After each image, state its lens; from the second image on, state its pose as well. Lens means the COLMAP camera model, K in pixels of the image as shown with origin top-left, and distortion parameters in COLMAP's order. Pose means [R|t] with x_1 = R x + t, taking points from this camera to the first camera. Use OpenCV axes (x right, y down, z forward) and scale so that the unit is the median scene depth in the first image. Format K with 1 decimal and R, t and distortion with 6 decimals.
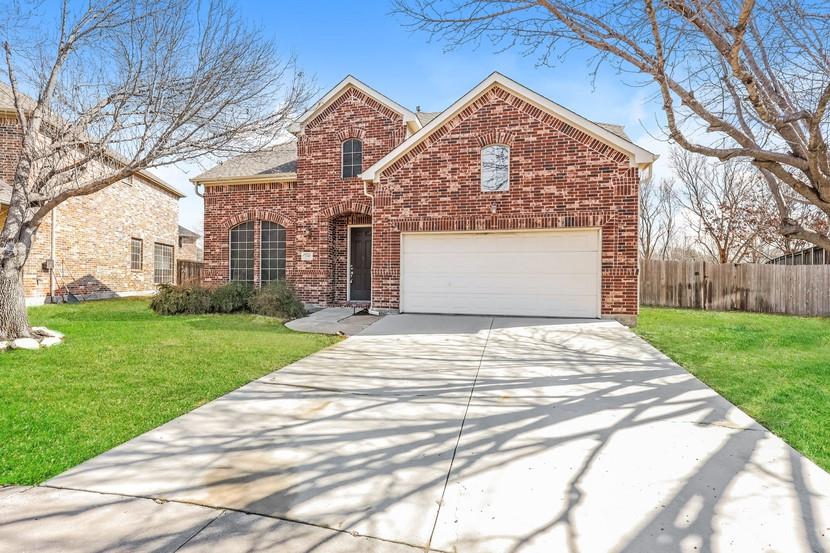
lens RADIAL K [[399.3, 0, 415.8], [0, 399.3, 272.5], [0, 0, 1]] dist [-0.006264, -0.000188]
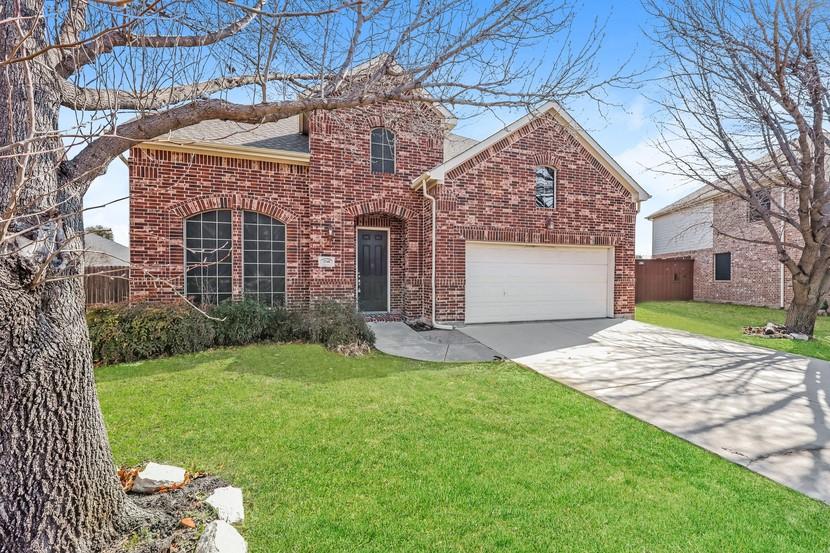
lens RADIAL K [[333.1, 0, 416.4], [0, 333.1, 278.8], [0, 0, 1]] dist [-0.001466, -0.000481]
pose [[0.839799, -0.007486, 0.542845, -0.569690], [-0.005495, 0.999736, 0.022288, -0.026325], [-0.542869, -0.021701, 0.839537, 0.395260]]
